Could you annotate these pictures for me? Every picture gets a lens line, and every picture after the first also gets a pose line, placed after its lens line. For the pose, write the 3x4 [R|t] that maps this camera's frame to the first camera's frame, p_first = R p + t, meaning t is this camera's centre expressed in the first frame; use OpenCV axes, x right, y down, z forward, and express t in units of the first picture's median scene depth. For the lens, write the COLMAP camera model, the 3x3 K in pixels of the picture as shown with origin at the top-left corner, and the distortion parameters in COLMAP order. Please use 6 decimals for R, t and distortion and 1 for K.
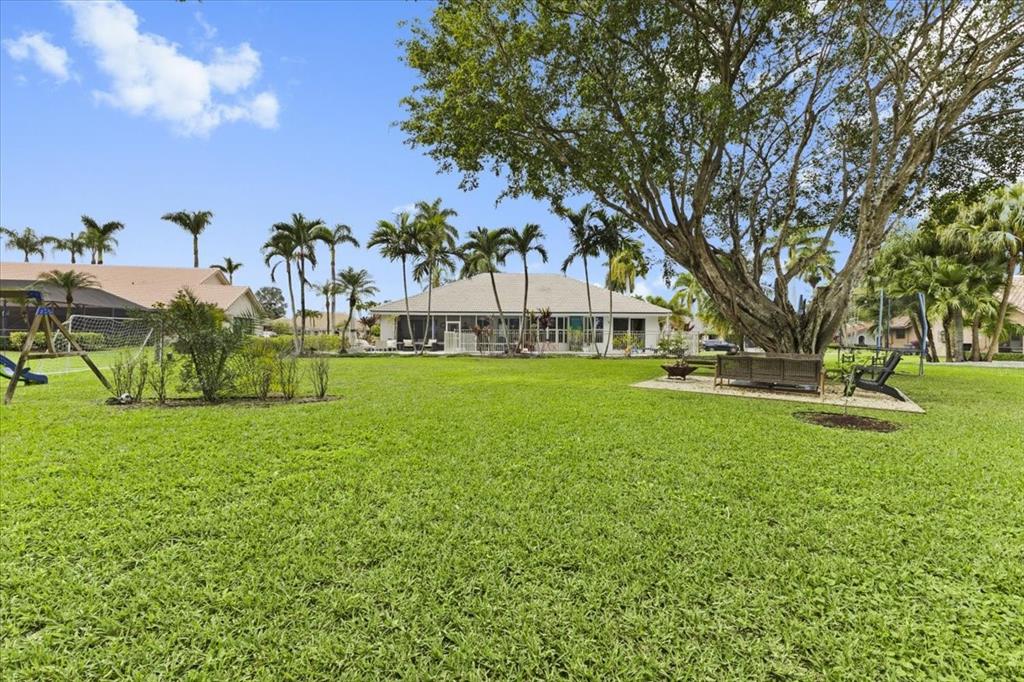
lens RADIAL K [[454.2, 0, 512.4], [0, 454.2, 341.0], [0, 0, 1]] dist [0.011364, -0.000519]
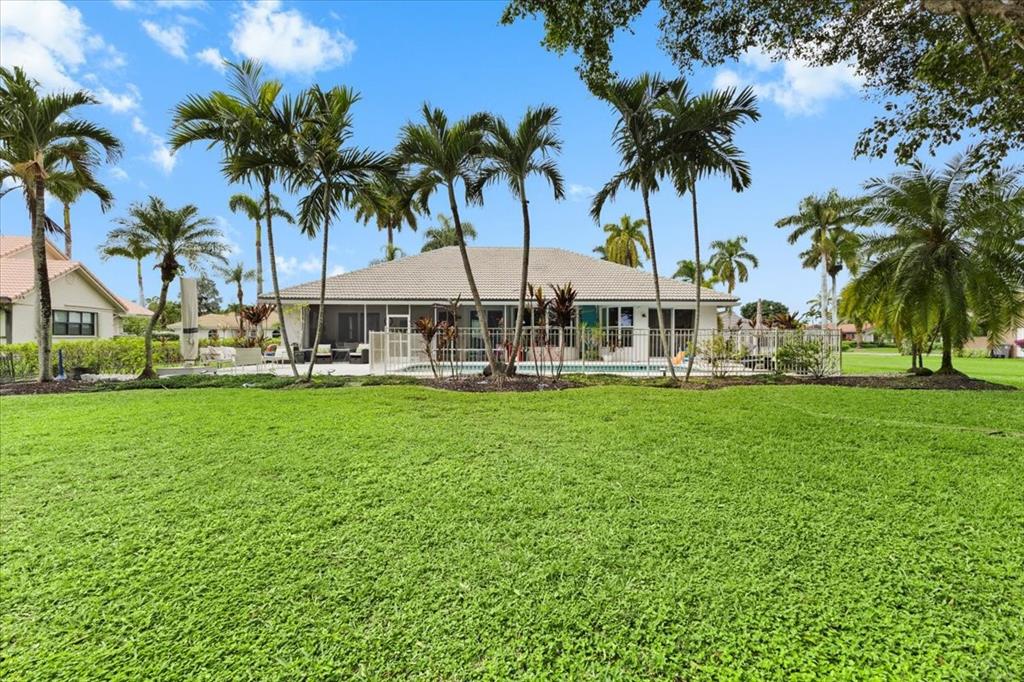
lens RADIAL K [[454.2, 0, 514.2], [0, 454.2, 339.8], [0, 0, 1]] dist [0.011364, -0.000519]
pose [[0.998164, -0.005496, 0.060322, -0.011964], [0.005363, 0.999983, 0.002371, -0.011512], [-0.060334, -0.002043, 0.998176, 0.459942]]
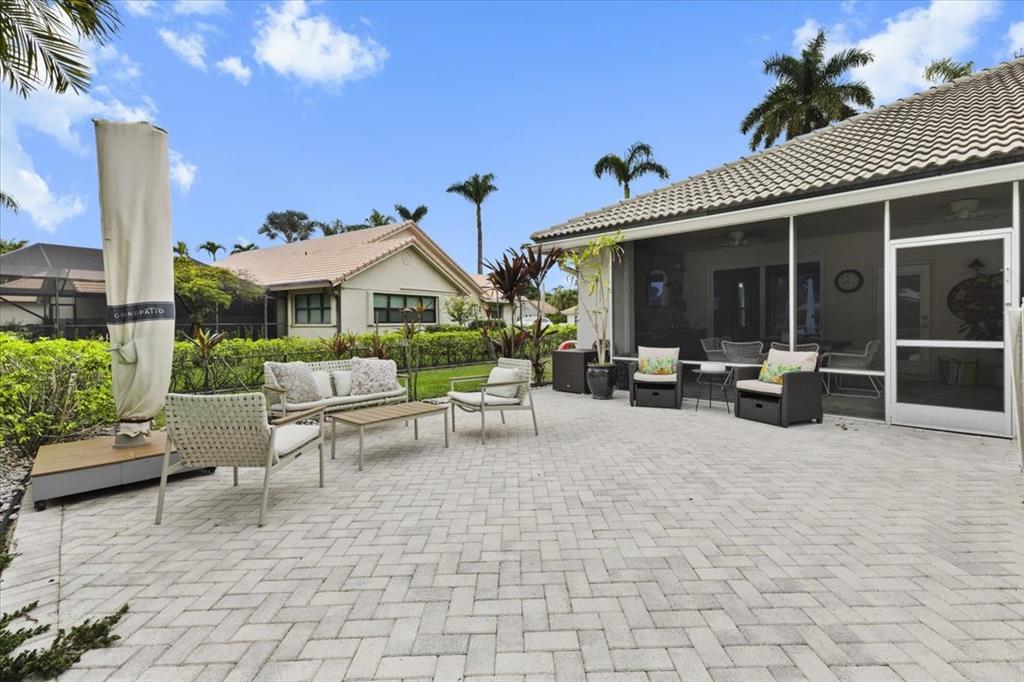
lens RADIAL K [[454.2, 0, 515.5], [0, 454.2, 322.1], [0, 0, 1]] dist [0.011364, -0.000519]
pose [[0.731055, -0.011095, -0.682229, -0.163590], [0.009389, 0.999937, -0.006201, -0.017866], [0.682254, -0.001872, 0.731113, 0.986902]]
